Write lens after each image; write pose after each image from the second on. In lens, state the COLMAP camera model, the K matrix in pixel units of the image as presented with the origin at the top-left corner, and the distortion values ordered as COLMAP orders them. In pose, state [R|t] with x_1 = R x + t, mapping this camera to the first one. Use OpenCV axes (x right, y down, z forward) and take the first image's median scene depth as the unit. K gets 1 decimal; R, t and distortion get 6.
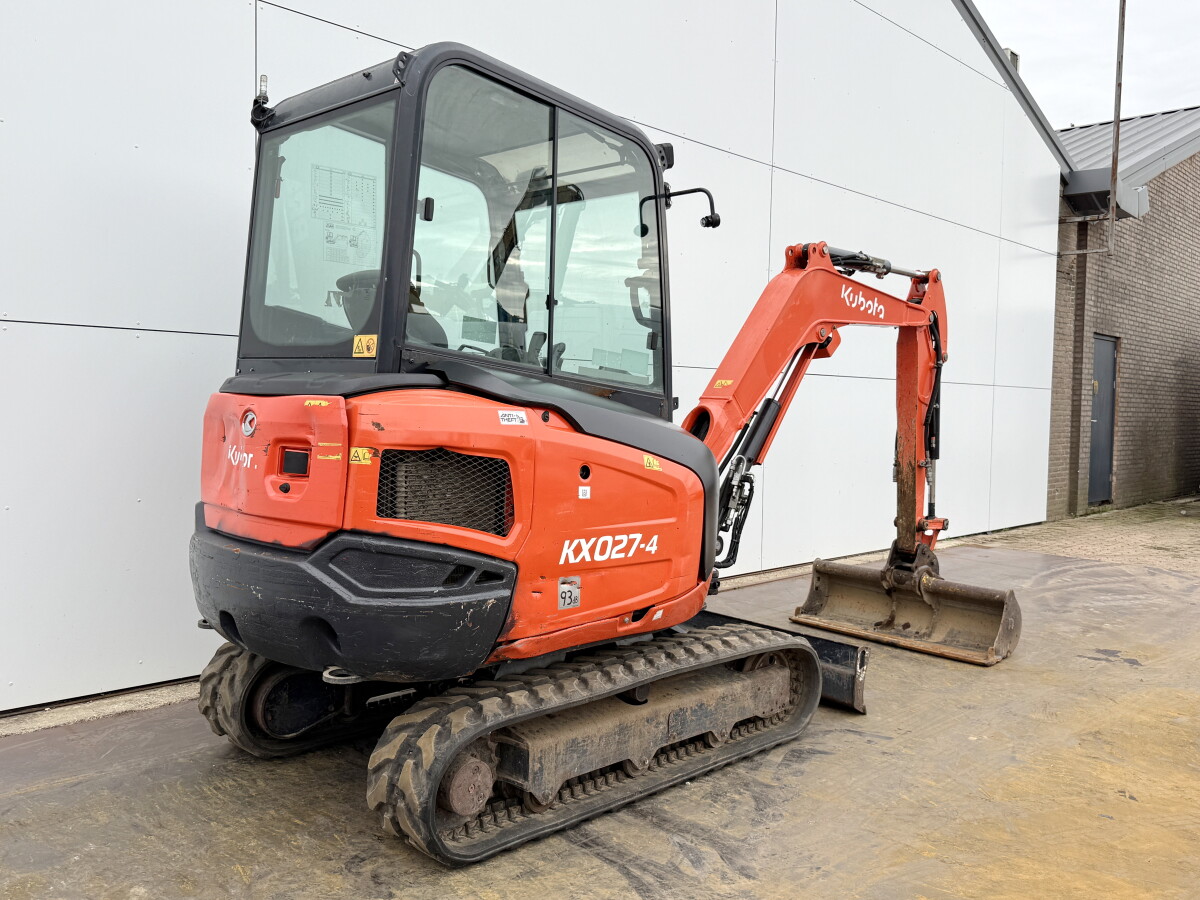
lens RADIAL K [[1010.4, 0, 602.9], [0, 1010.4, 441.2], [0, 0, 1]] dist [0.128764, -0.254898]
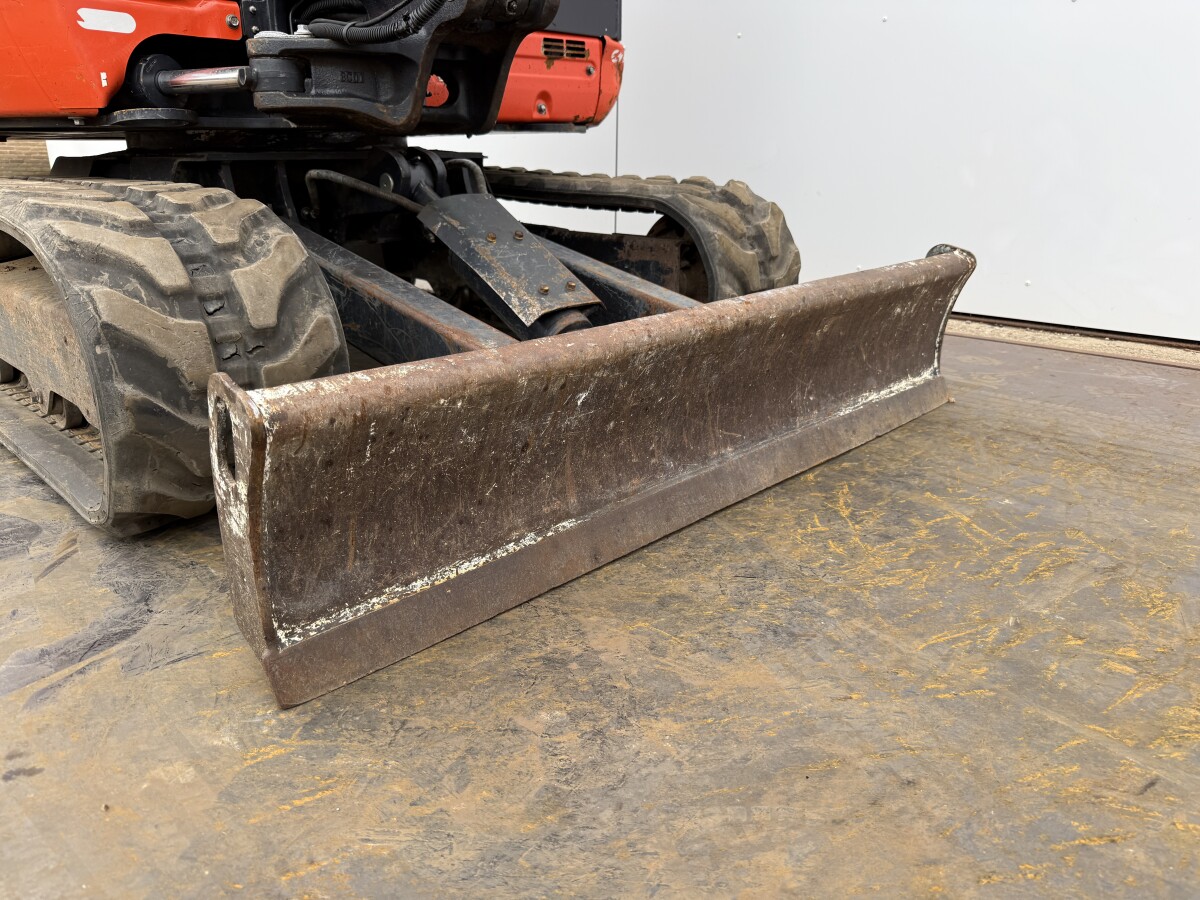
lens RADIAL K [[854.6, 0, 603.5], [0, 854.6, 468.2], [0, 0, 1]] dist [0.064836, -0.127883]
pose [[0.003951, 0.309683, -0.950832, 0.542309], [-0.046832, 0.949853, 0.309170, 0.213818], [0.998895, 0.043308, 0.018256, 1.398330]]
